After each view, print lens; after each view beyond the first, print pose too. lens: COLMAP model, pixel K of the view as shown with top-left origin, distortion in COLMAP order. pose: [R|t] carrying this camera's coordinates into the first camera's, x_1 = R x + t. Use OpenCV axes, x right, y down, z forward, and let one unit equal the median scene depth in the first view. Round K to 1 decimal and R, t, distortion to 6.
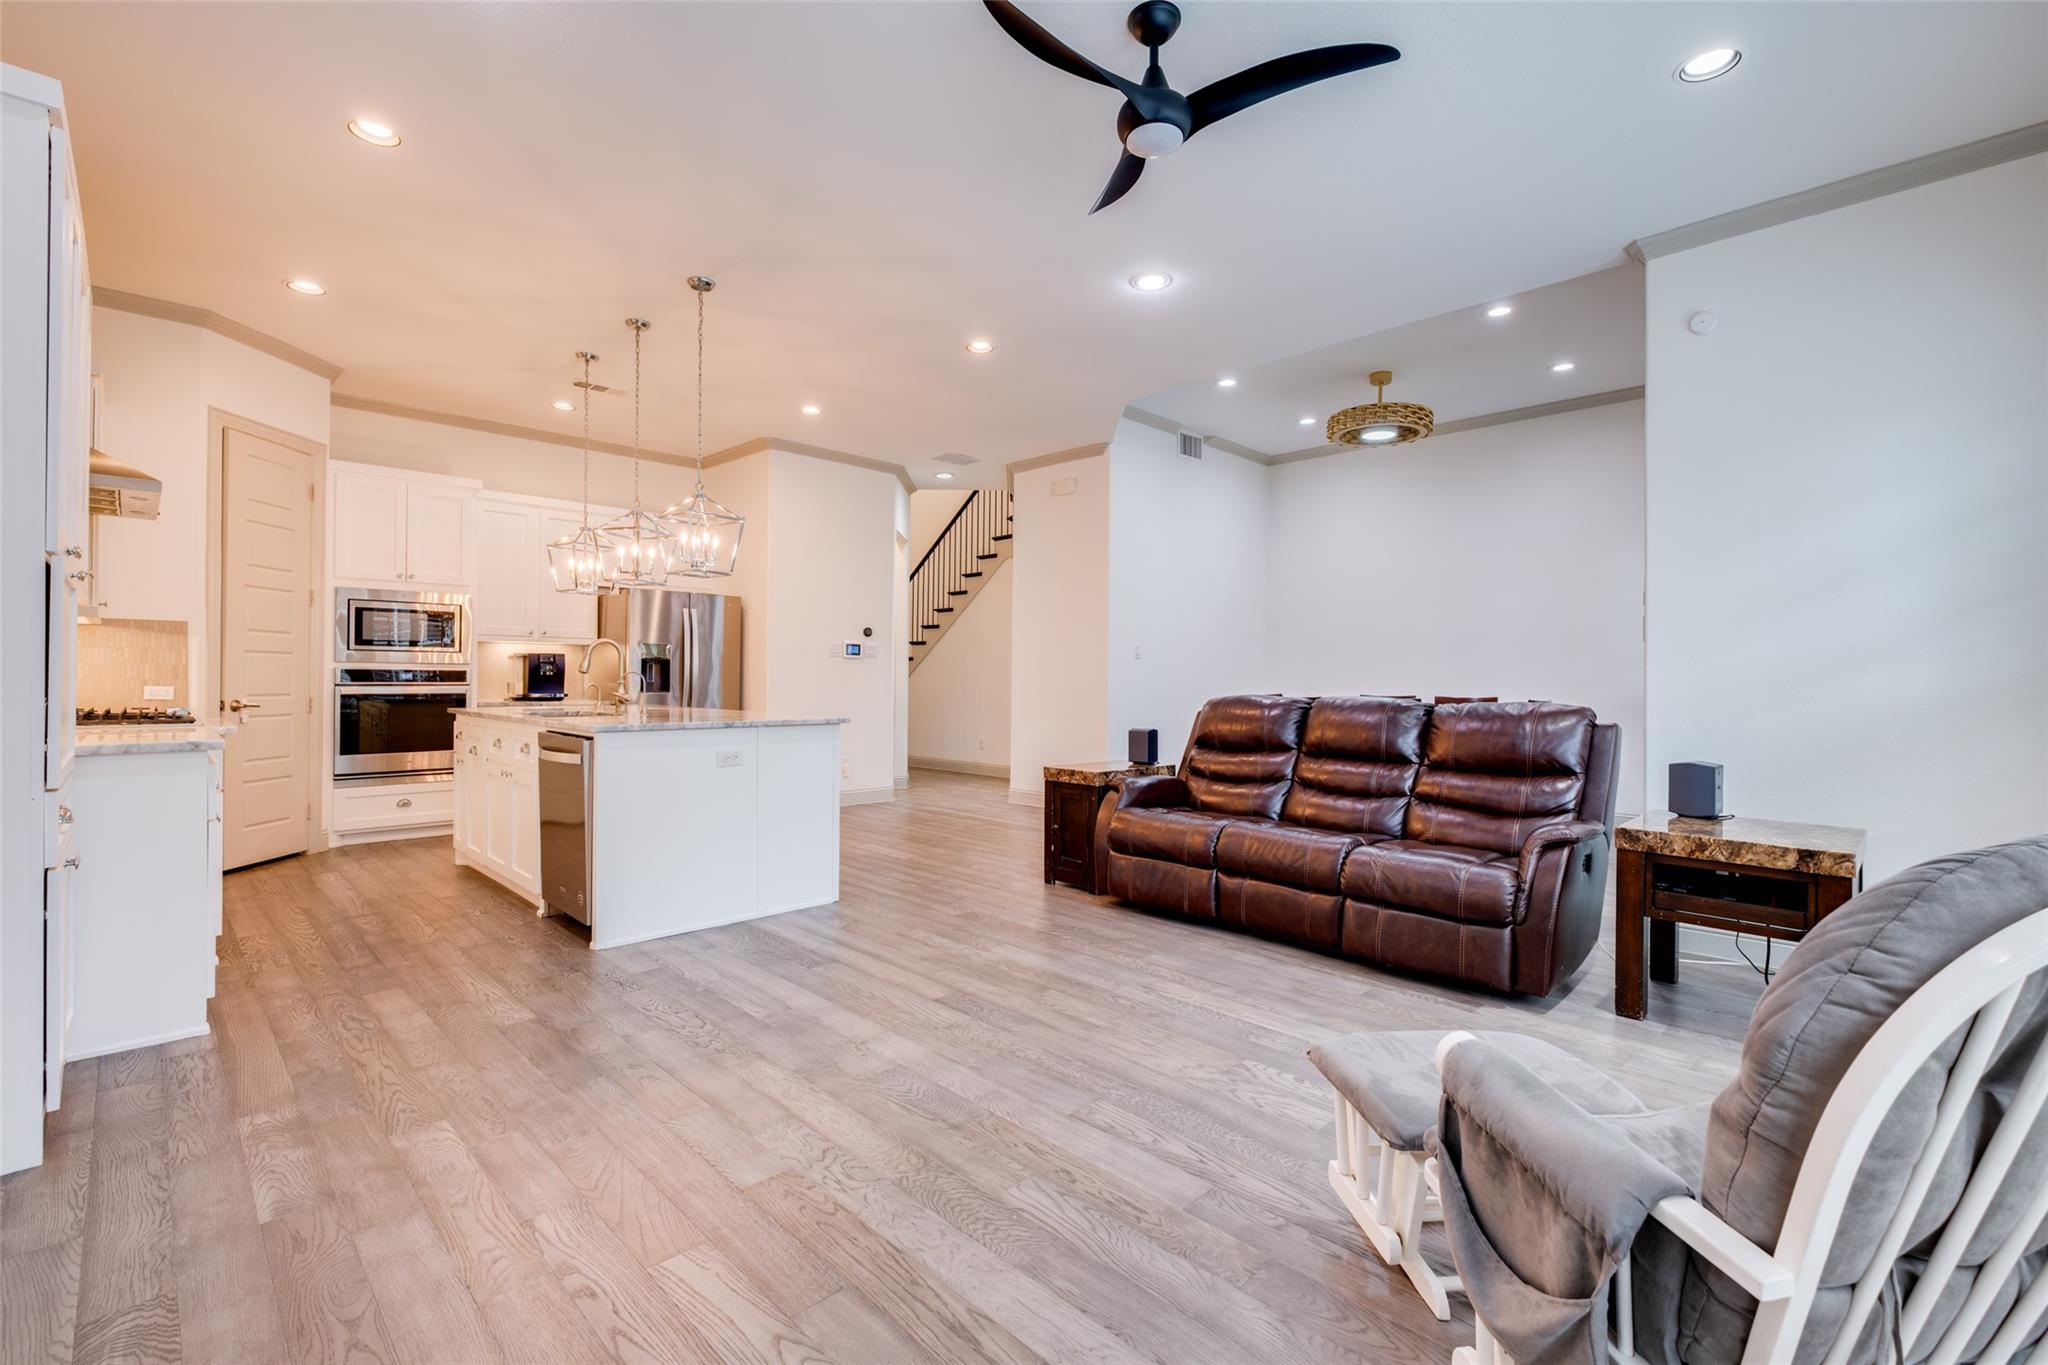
lens RADIAL K [[904.6, 0, 1028.4], [0, 904.6, 678.5], [0, 0, 1]] dist [0.002990, -0.001673]
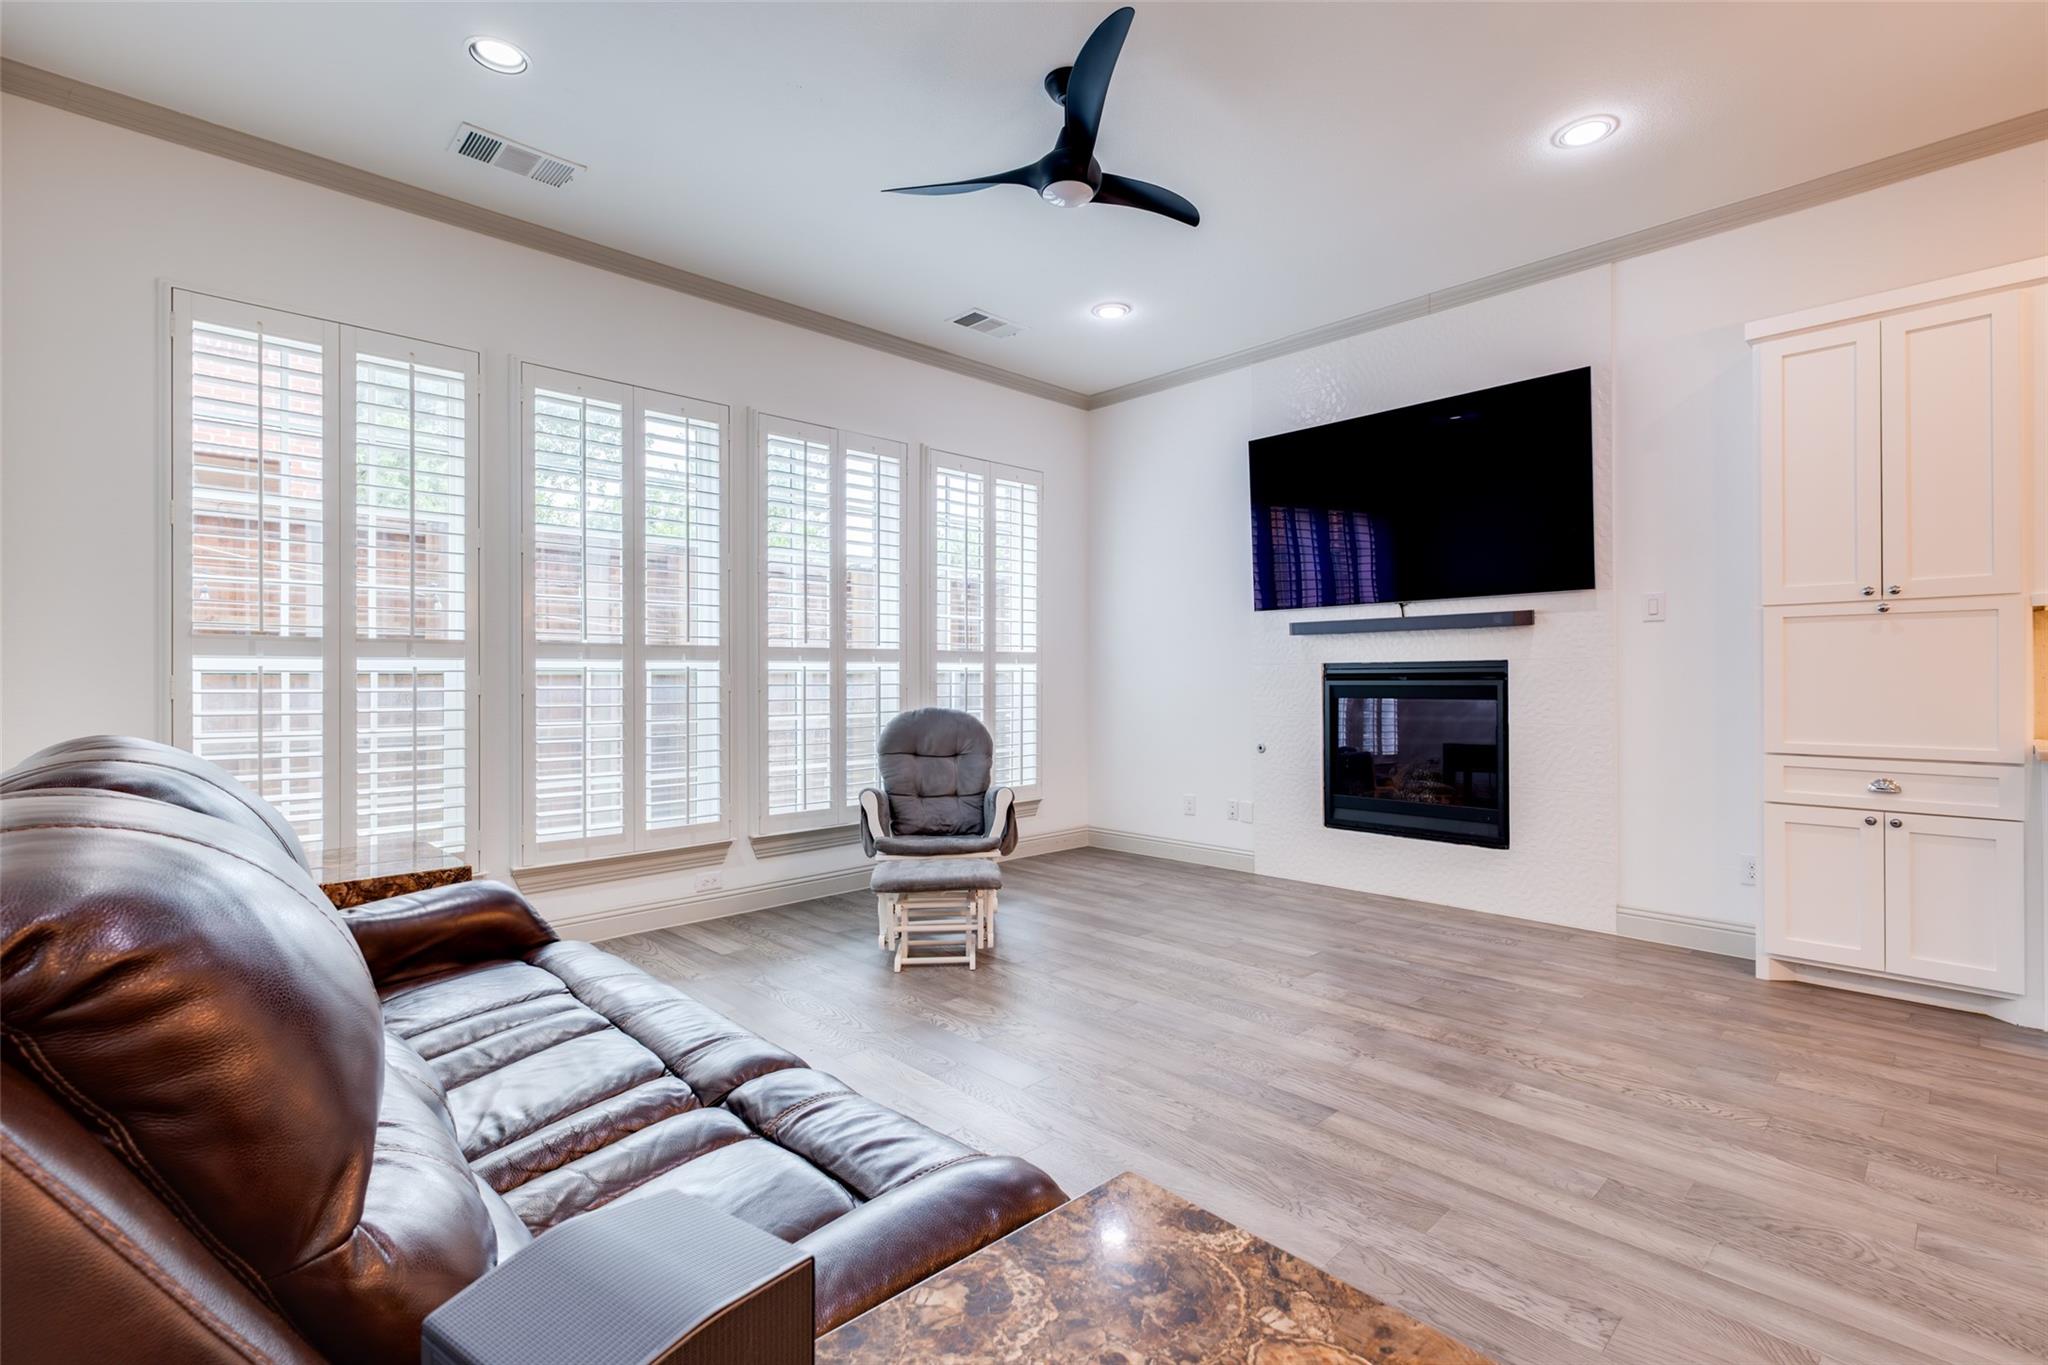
lens RADIAL K [[904.6, 0, 1018.9], [0, 904.6, 676.0], [0, 0, 1]] dist [0.002990, -0.001673]
pose [[-0.999580, -0.005216, 0.028520, 0.077438], [-0.005354, 0.999974, -0.004776, -0.000291], [-0.028494, -0.004927, -0.999582, 0.983204]]
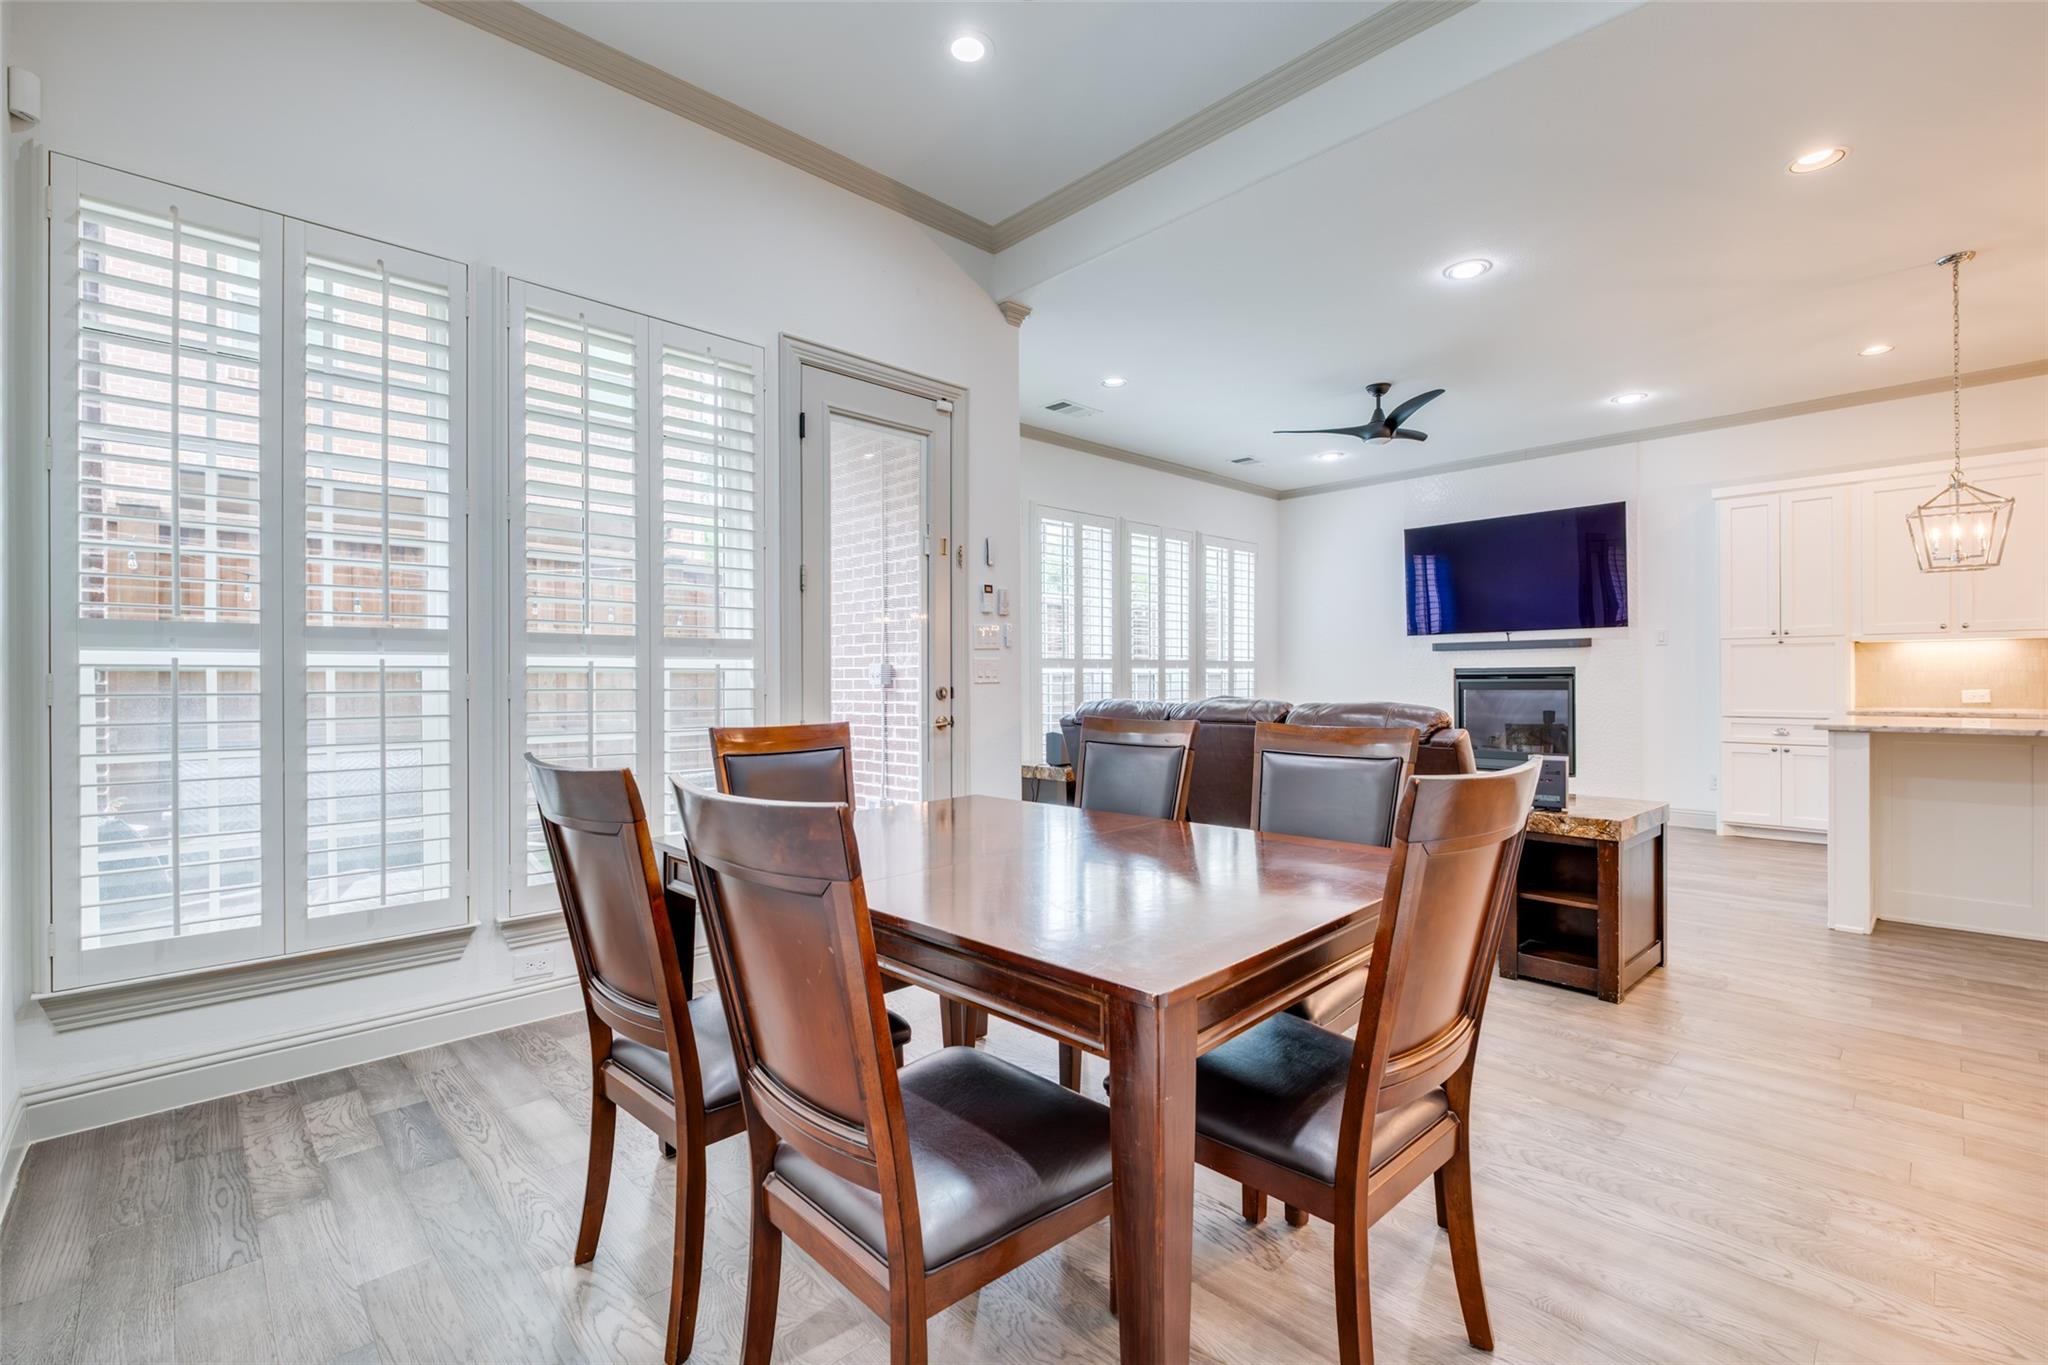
lens RADIAL K [[904.6, 0, 1010.5], [0, 904.6, 683.0], [0, 0, 1]] dist [0.002990, -0.001673]
pose [[-0.999696, -0.003160, 0.024435, 0.467479], [-0.003161, 0.999995, -0.000020, 0.005937], [-0.024435, -0.000097, -0.999701, 1.530849]]
